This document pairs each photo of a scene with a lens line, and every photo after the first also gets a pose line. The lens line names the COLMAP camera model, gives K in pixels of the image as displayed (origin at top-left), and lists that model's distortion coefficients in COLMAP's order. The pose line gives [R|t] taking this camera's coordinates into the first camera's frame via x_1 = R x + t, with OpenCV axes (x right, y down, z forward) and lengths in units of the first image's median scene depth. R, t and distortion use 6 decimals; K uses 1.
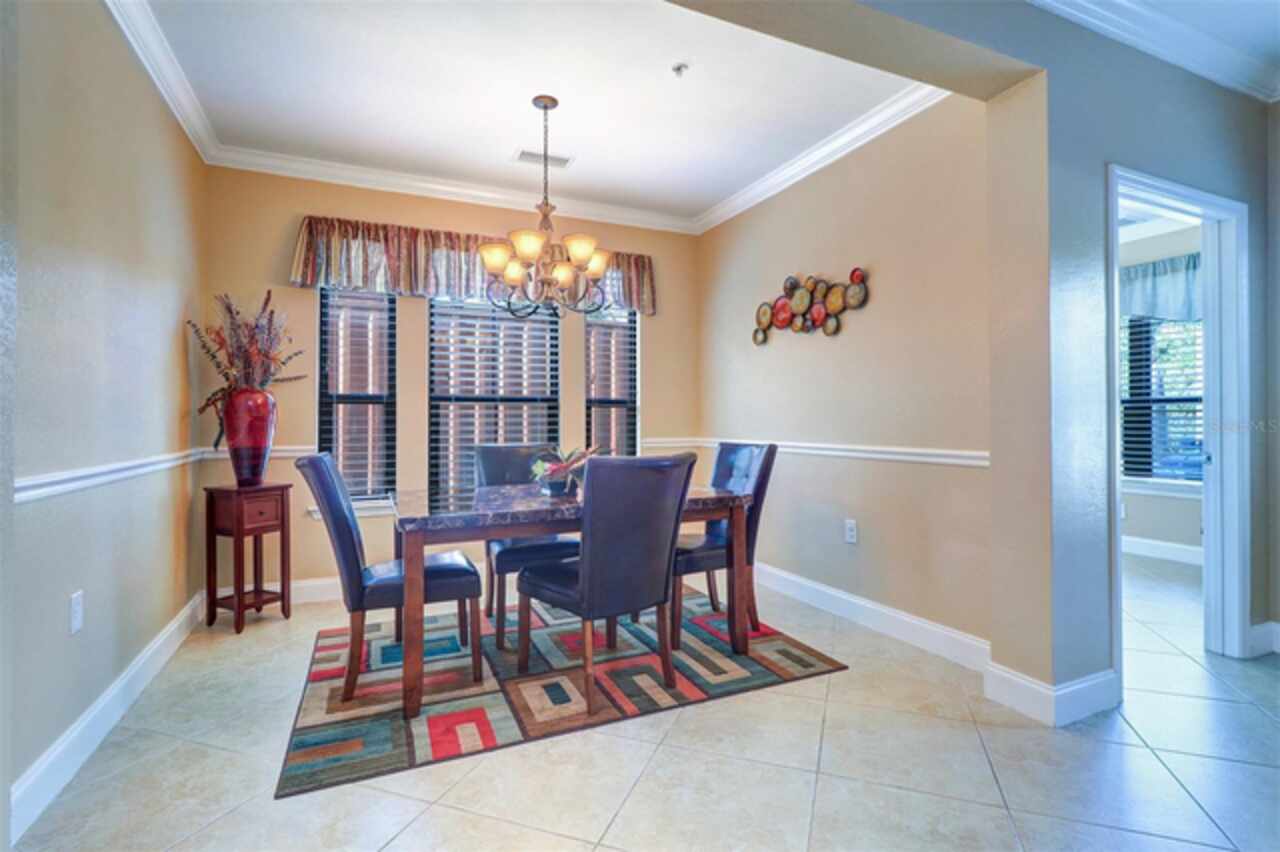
lens RADIAL K [[619.9, 0, 638.3], [0, 619.9, 422.6], [0, 0, 1]] dist [-0.001571, -0.000315]
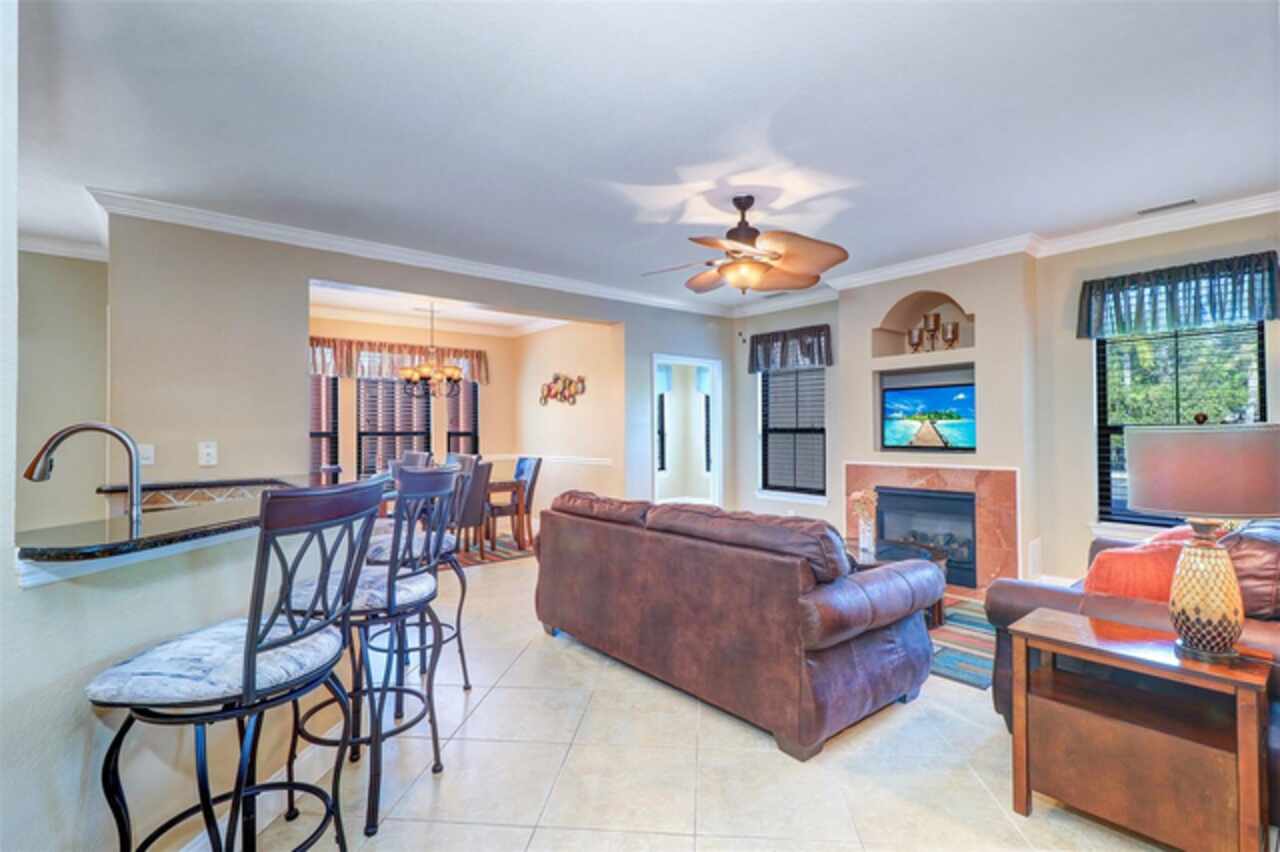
lens RADIAL K [[608.9, 0, 630.1], [0, 608.9, 427.9], [0, 0, 1]] dist [-0.000867, 0.000014]
pose [[0.973944, 0.001654, 0.226781, 0.033827], [0.002922, 0.999799, -0.019842, -0.019267], [-0.226768, 0.019988, 0.973744, -0.935392]]
